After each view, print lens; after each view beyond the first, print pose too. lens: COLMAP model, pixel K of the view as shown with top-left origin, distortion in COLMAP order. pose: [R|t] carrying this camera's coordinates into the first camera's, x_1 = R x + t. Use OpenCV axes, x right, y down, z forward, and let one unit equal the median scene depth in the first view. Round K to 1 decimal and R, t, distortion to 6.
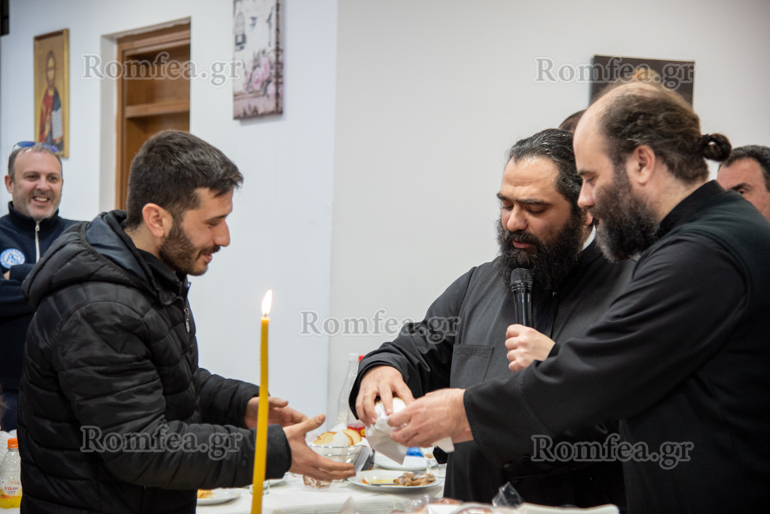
lens RADIAL K [[1663.7, 0, 384.8], [0, 1663.7, 237.0], [0, 0, 1]] dist [0.647803, 0.126426]
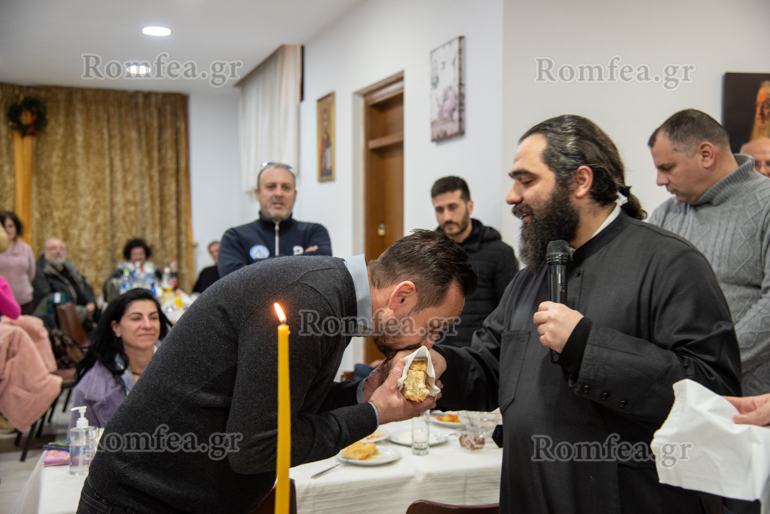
lens RADIAL K [[971.5, 0, 385.7], [0, 971.5, 241.6], [0, 0, 1]] dist [0.200505, 0.017086]
pose [[0.978780, -0.020444, -0.203893, 0.029538], [0.021864, 0.999750, 0.004712, 0.003514], [0.203745, -0.009070, 0.978982, 0.253894]]
